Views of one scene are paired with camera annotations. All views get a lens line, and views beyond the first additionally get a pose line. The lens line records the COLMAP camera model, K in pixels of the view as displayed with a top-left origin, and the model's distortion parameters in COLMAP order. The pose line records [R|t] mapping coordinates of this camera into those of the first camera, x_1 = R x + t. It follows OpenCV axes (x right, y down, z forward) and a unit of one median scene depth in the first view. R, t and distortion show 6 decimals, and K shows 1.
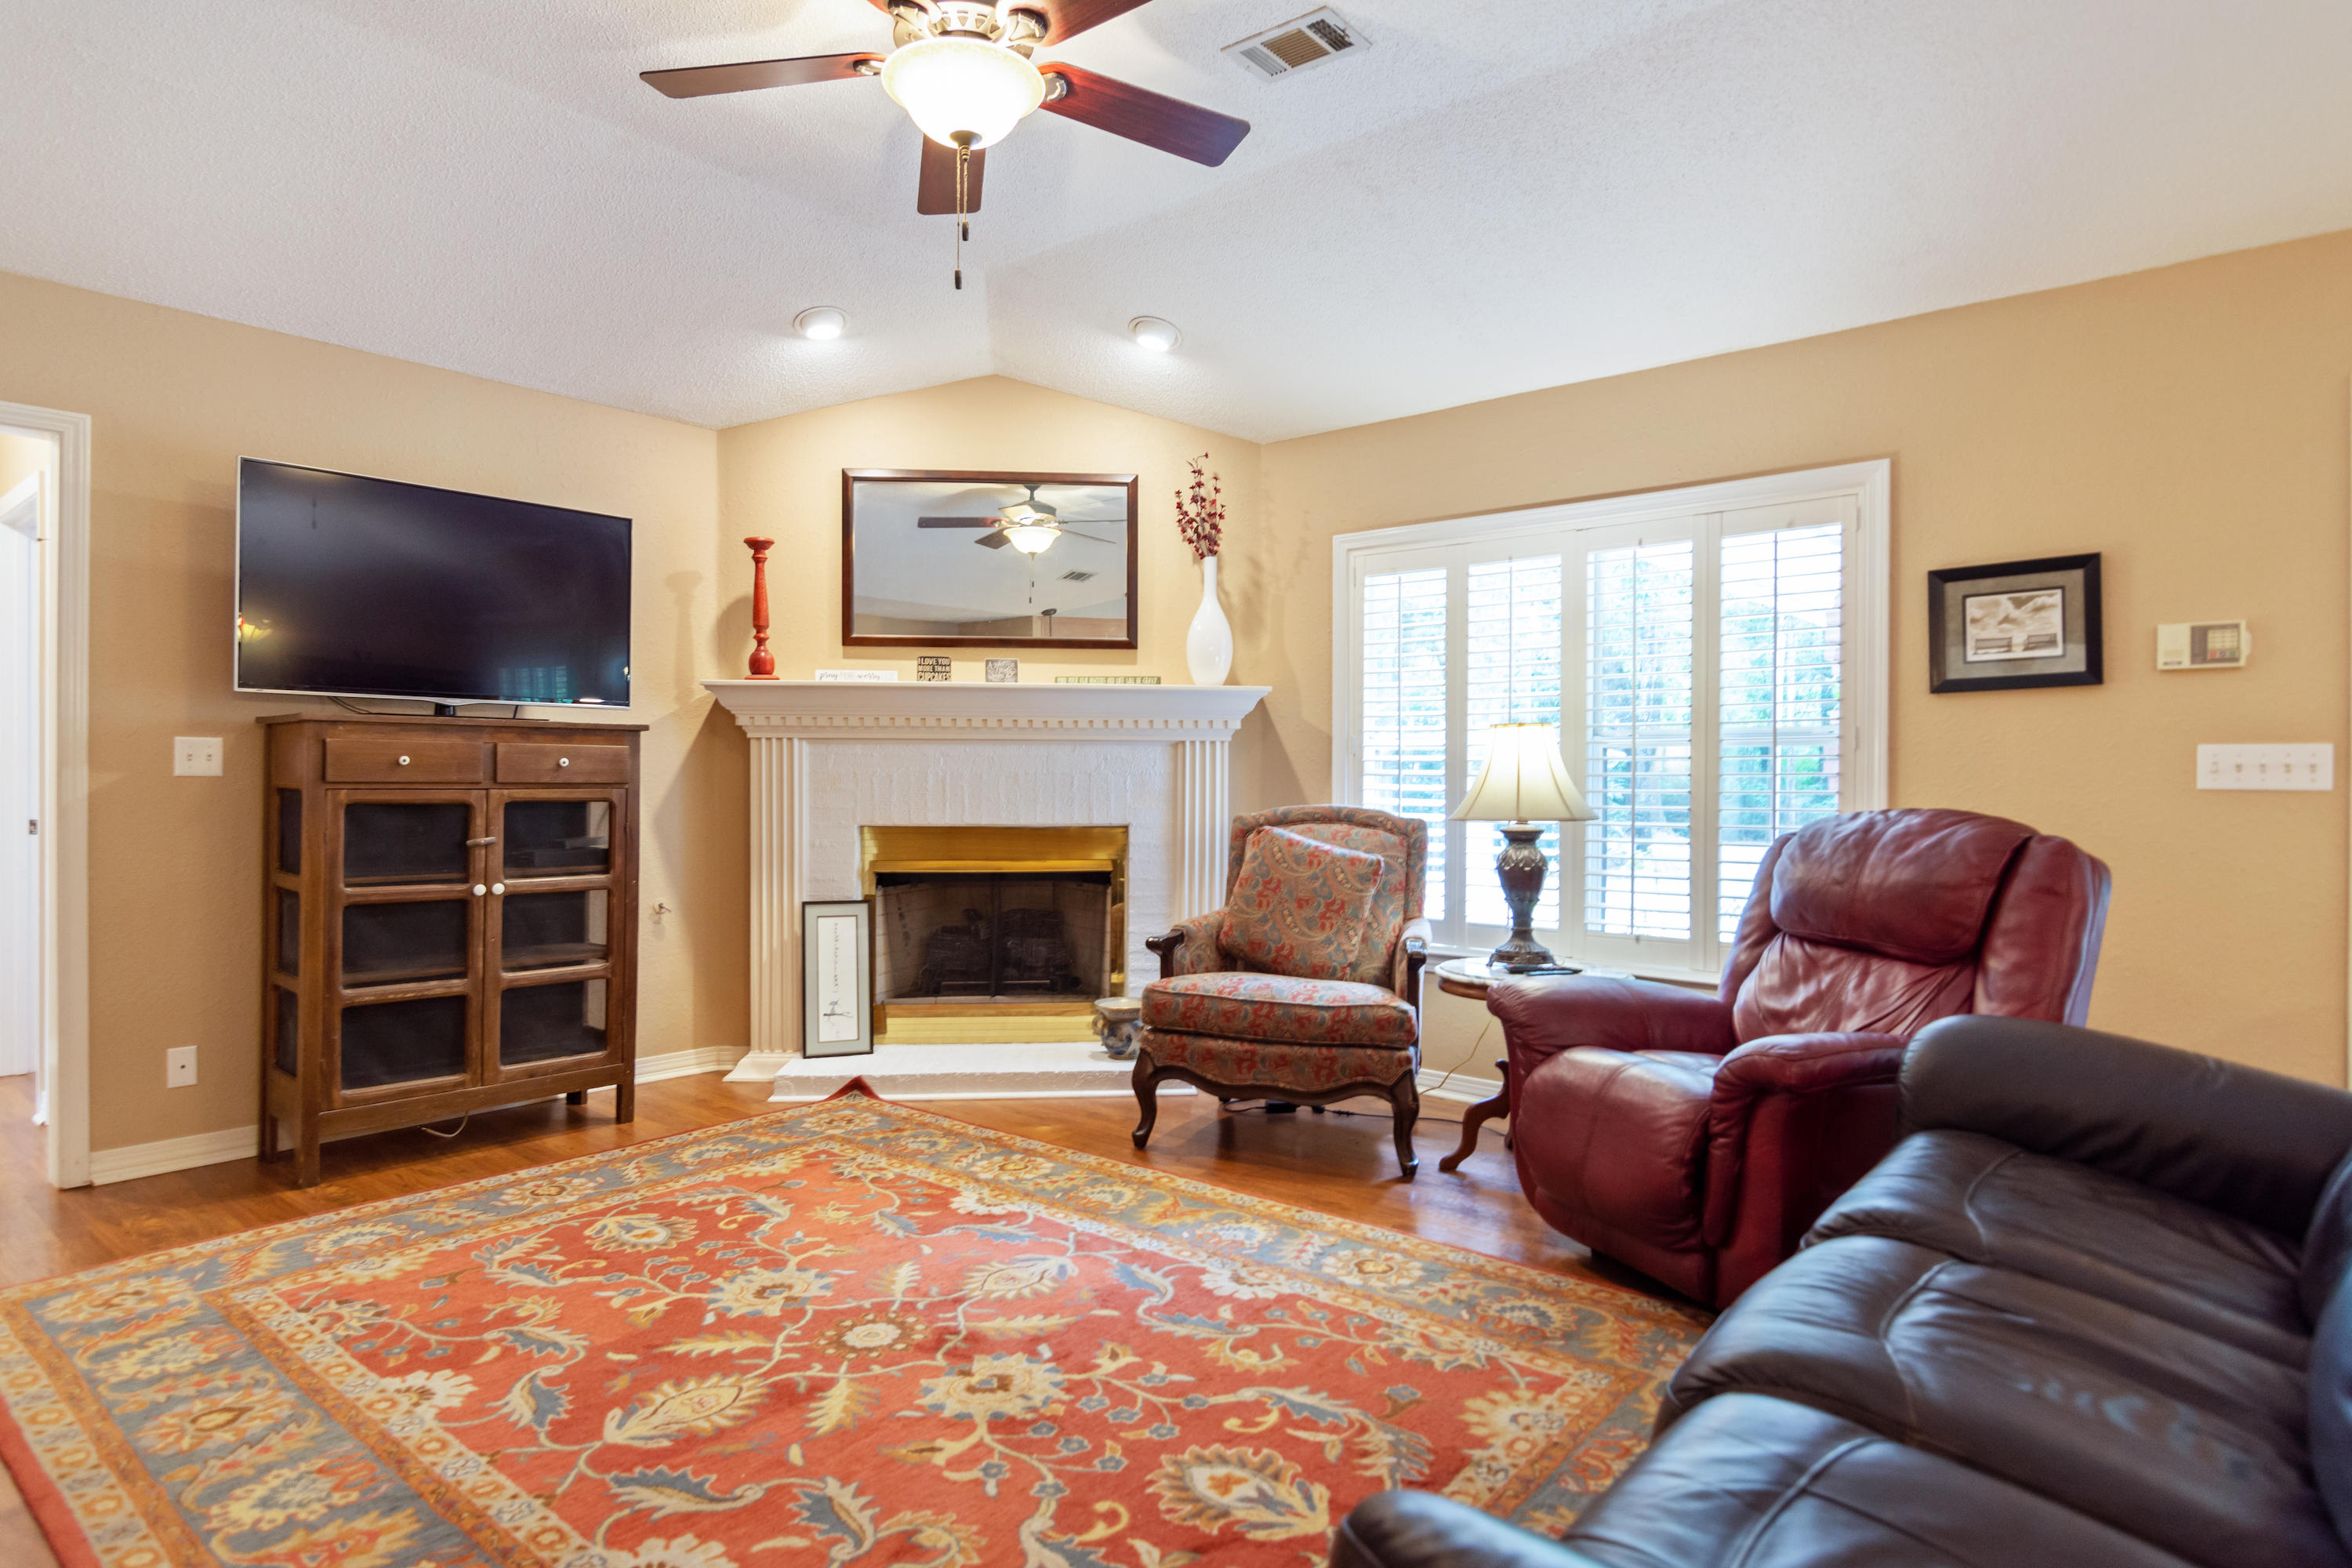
lens RADIAL K [[1292.9, 0, 1173.6], [0, 1292.9, 786.1], [0, 0, 1]] dist [-0.002879, -0.003634]
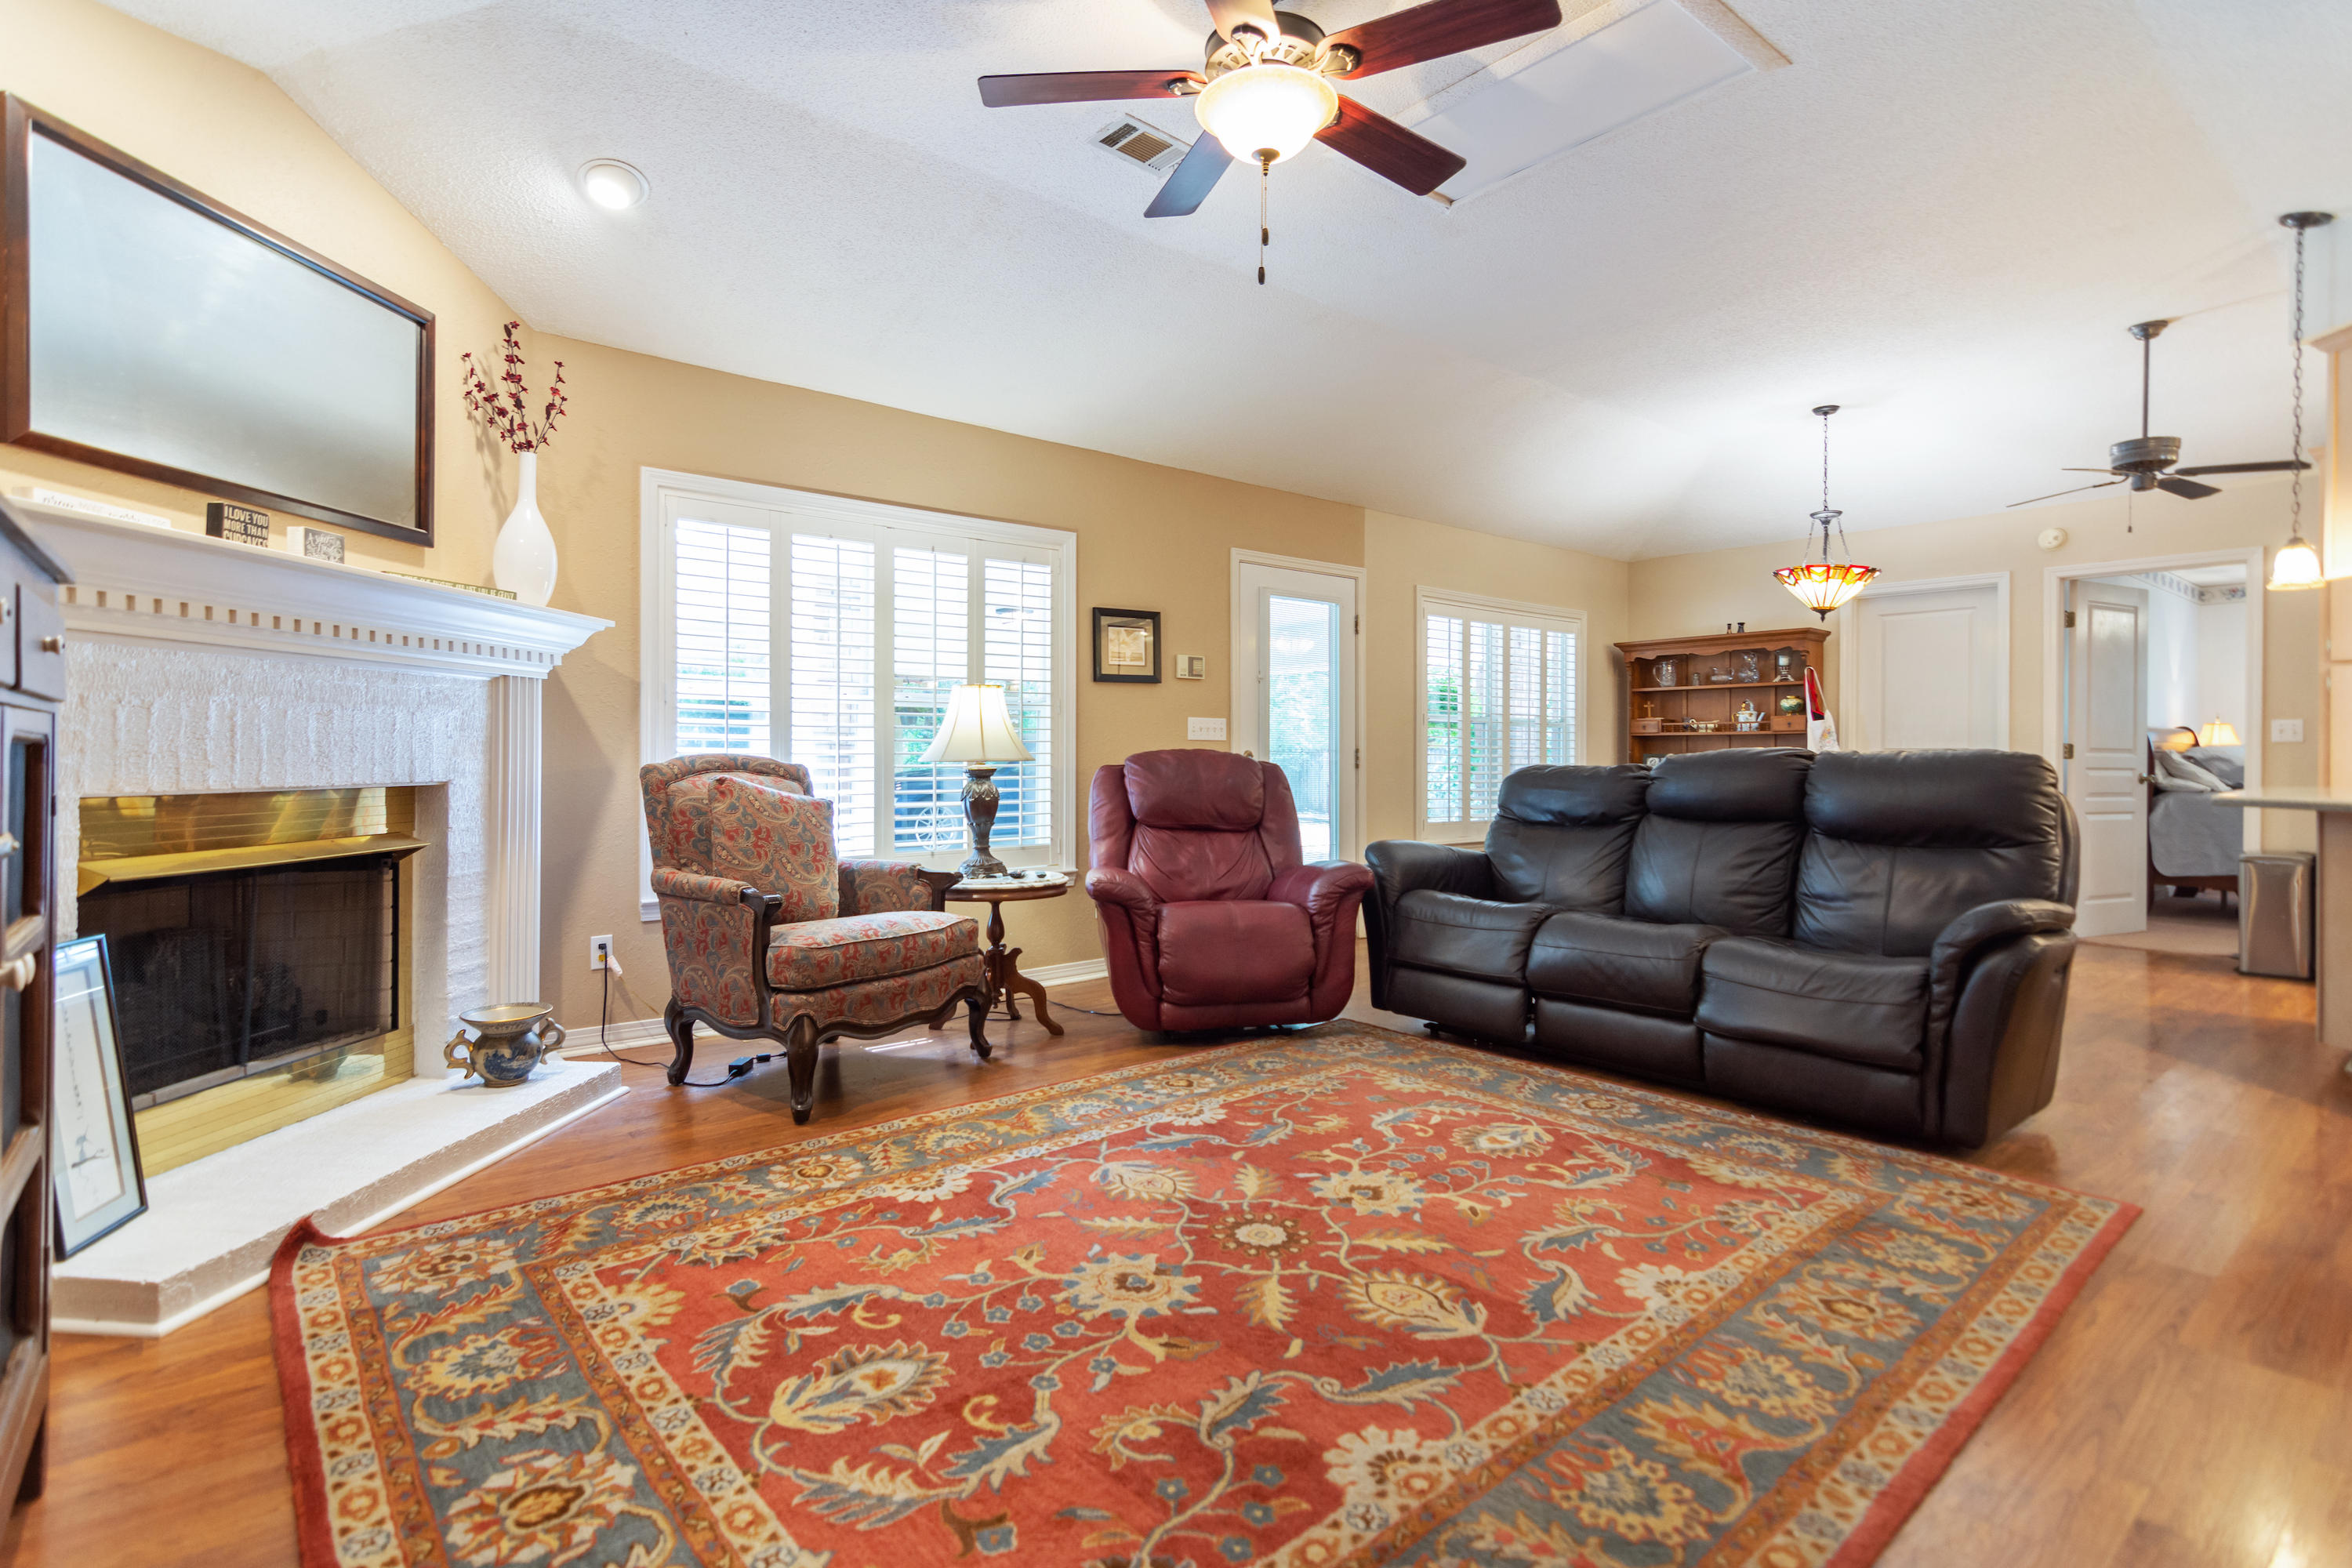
lens RADIAL K [[1133.9, 0, 1173.4], [0, 1133.9, 760.4], [0, 0, 1]] dist [-0.002089, 0.000330]
pose [[0.181606, -0.010856, 0.983311, -0.919419], [-0.000178, 0.999939, 0.011072, 0.014820], [-0.983371, -0.002185, 0.181593, 0.706723]]
